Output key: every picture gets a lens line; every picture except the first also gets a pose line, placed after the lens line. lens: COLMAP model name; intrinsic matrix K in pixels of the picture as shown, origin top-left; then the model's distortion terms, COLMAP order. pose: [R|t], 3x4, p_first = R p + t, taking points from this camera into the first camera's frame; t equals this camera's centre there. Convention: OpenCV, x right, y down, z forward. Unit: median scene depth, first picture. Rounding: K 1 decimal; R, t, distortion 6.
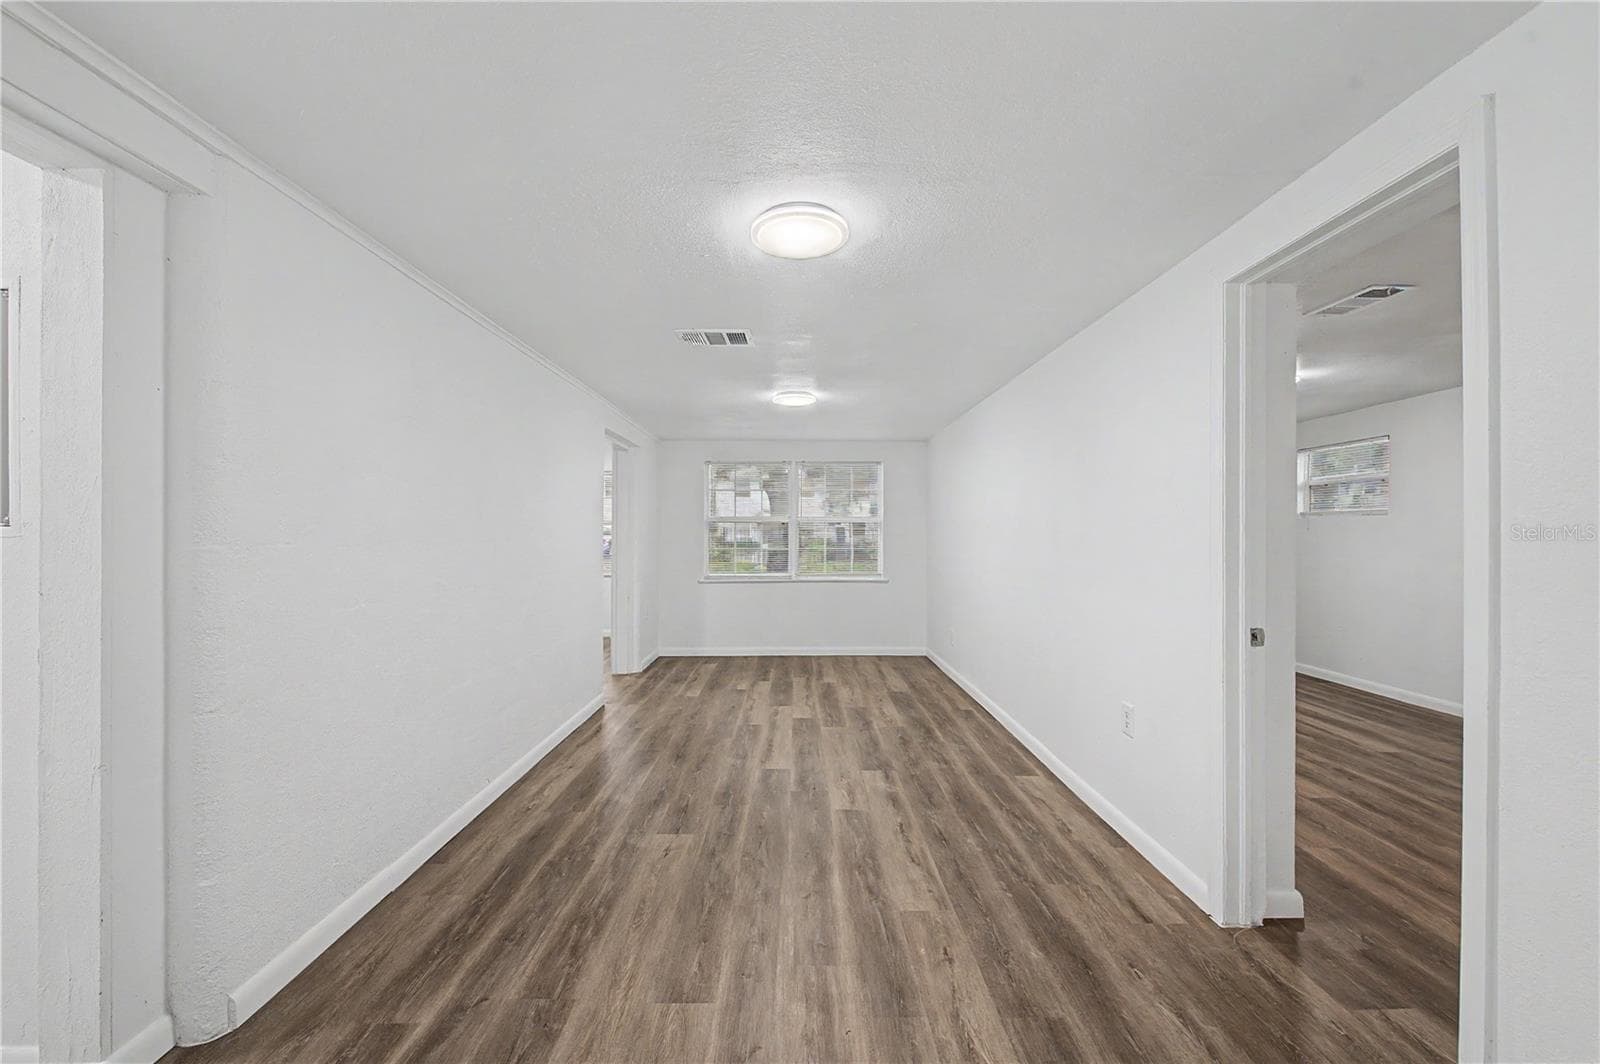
lens RADIAL K [[622.8, 0, 800.0], [0, 622.8, 532.0], [0, 0, 1]] dist [0.001302, -0.003167]
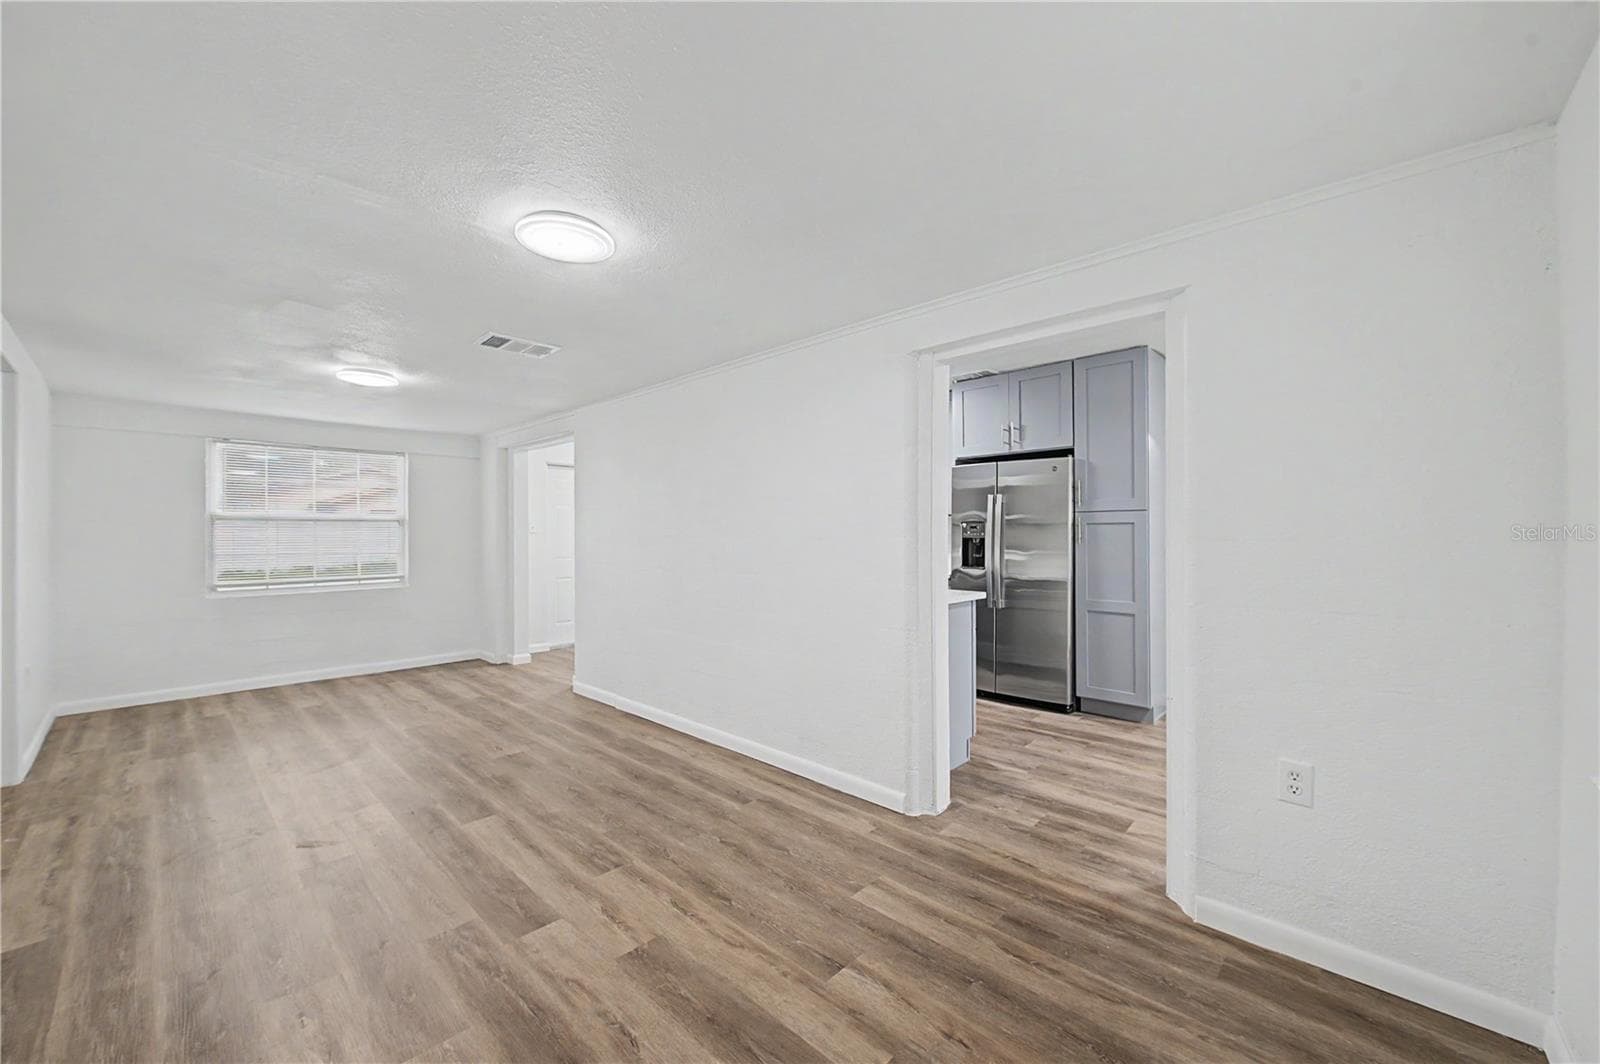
lens RADIAL K [[622.8, 0, 800.0], [0, 622.8, 532.0], [0, 0, 1]] dist [0.001302, -0.003167]
pose [[-0.692199, -0.001288, -0.721706, 0.300944], [0.002820, 0.999986, -0.004490, 0.007937], [0.721702, -0.005143, -0.692185, 2.127332]]
